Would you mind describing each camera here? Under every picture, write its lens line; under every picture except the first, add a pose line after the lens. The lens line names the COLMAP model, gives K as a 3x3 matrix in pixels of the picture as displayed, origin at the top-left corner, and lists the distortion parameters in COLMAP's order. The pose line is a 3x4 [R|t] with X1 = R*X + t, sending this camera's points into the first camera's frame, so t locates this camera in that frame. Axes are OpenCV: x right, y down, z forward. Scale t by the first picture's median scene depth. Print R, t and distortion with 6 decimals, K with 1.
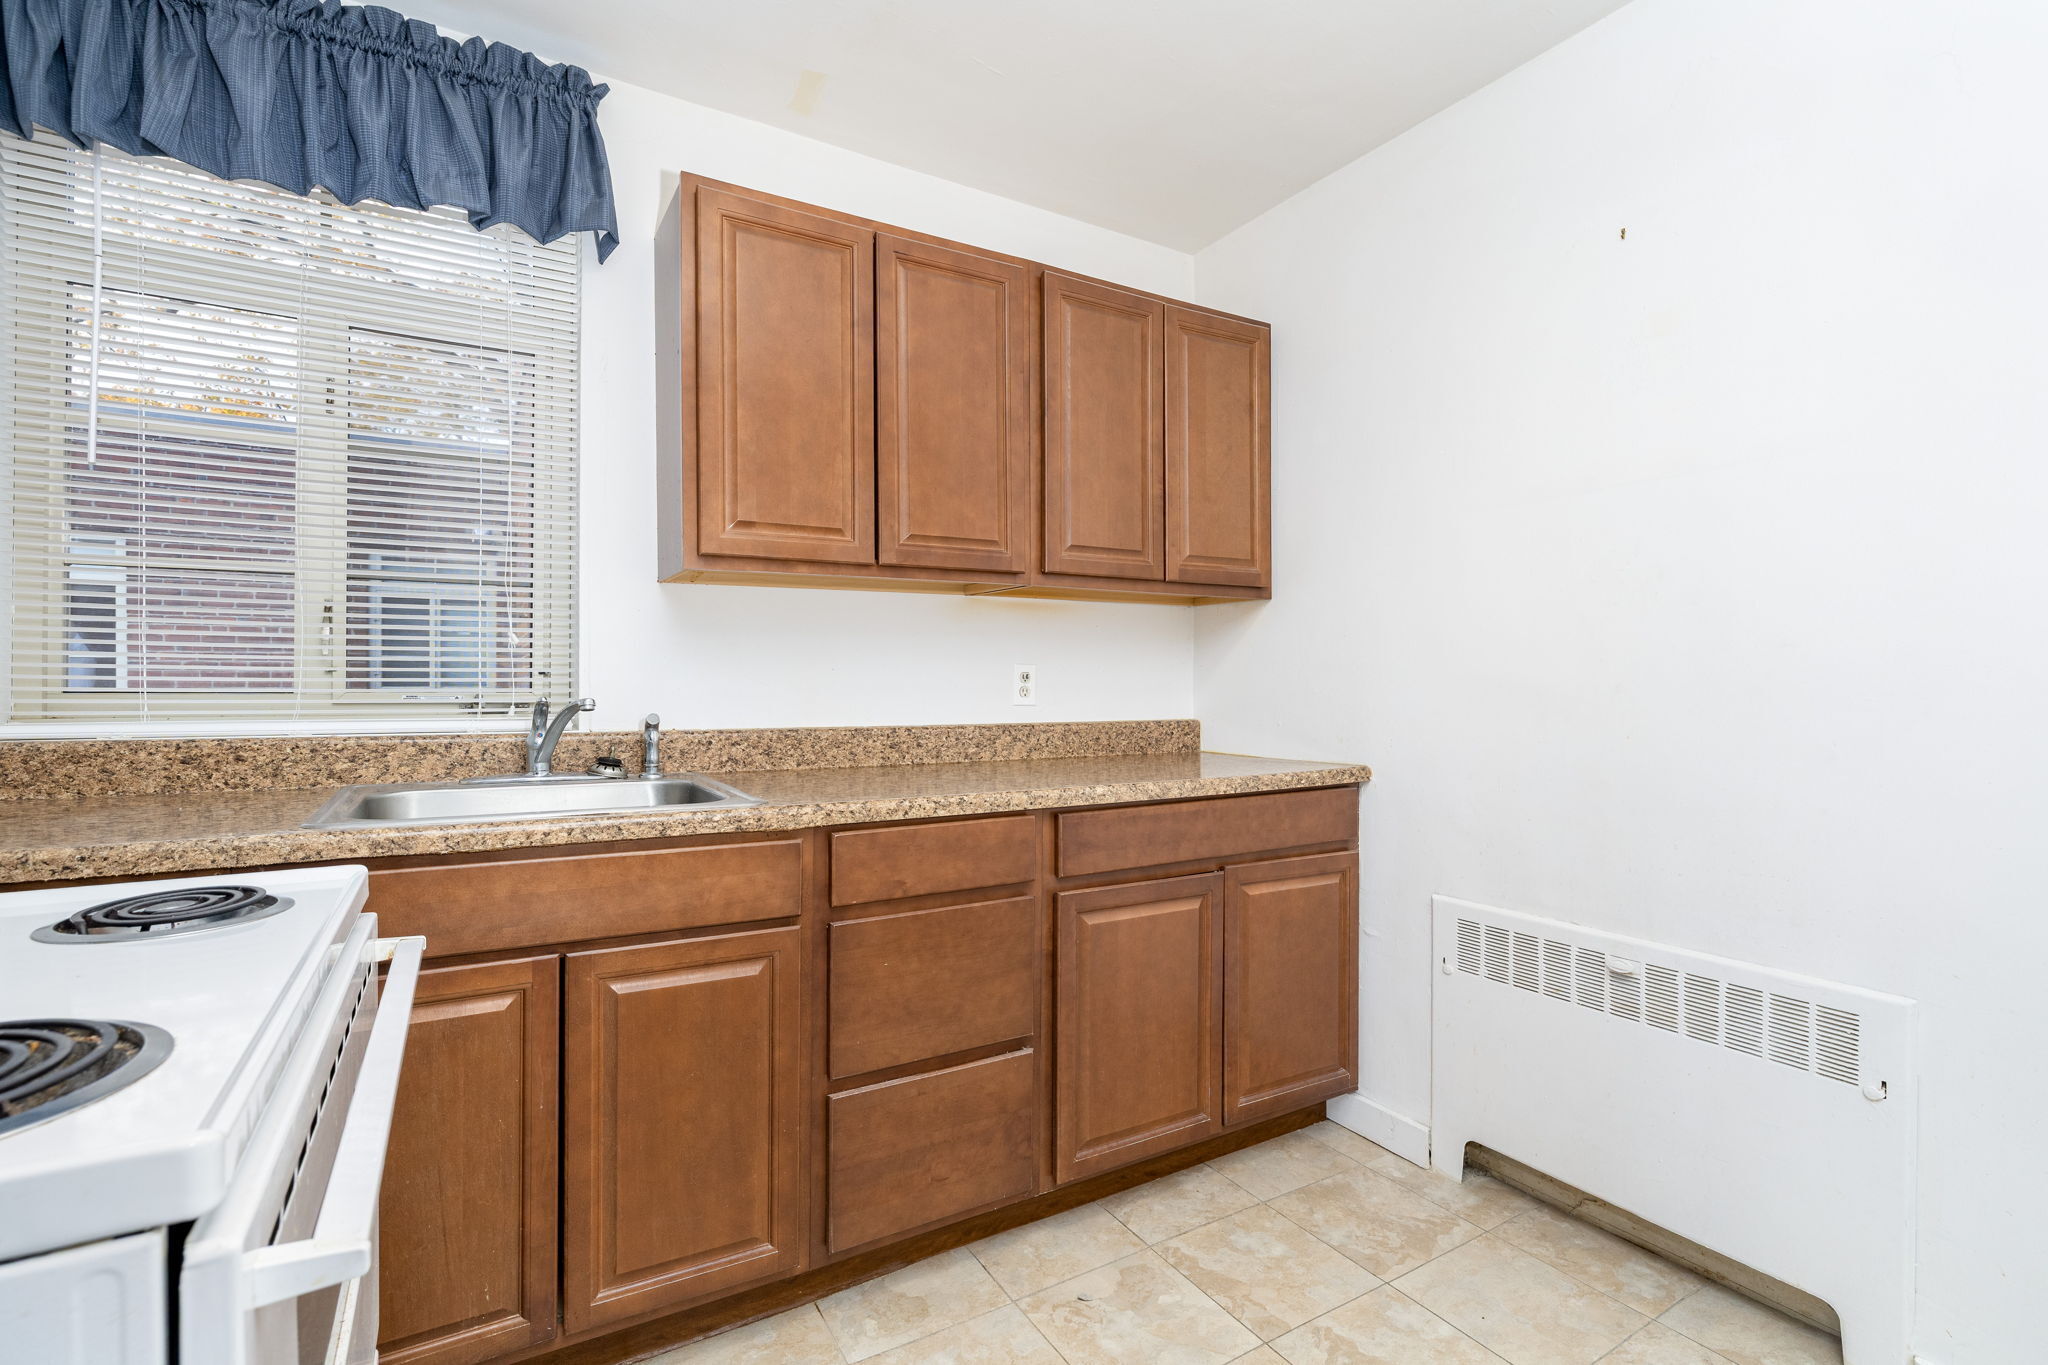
lens RADIAL K [[922.4, 0, 1012.1], [0, 922.4, 679.4], [0, 0, 1]] dist [-0.000045, -0.000034]
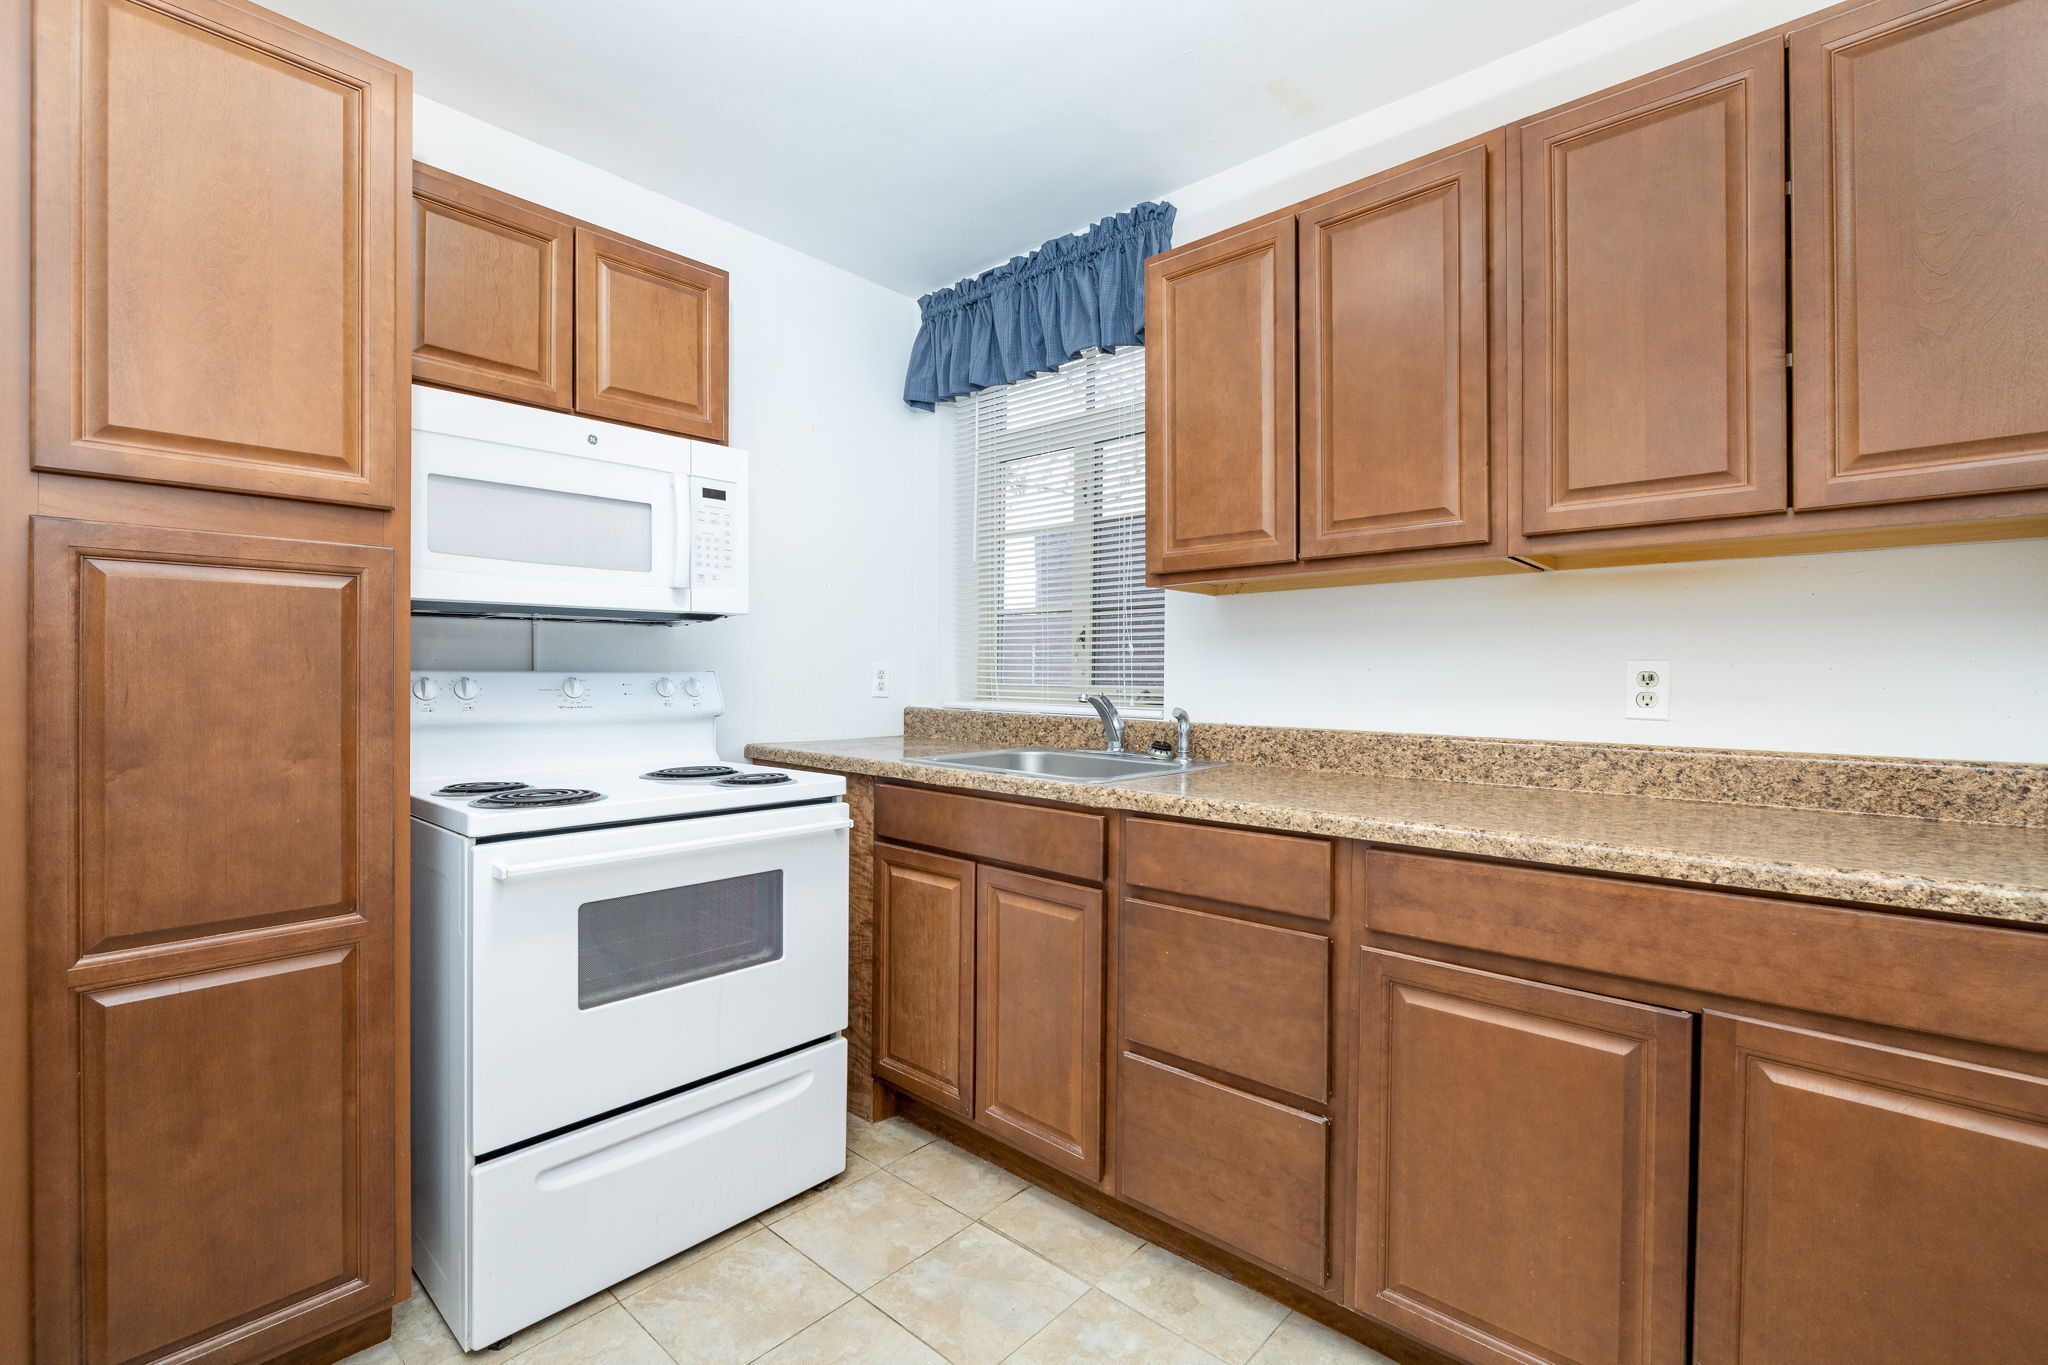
lens RADIAL K [[920.1, 0, 1023.4], [0, 920.1, 672.1], [0, 0, 1]] dist [-0.000324, -0.000165]
pose [[0.304995, -0.004419, -0.952344, 0.677393], [-0.005035, 0.999968, -0.006252, -0.000915], [0.952341, 0.006702, 0.304963, 0.441235]]
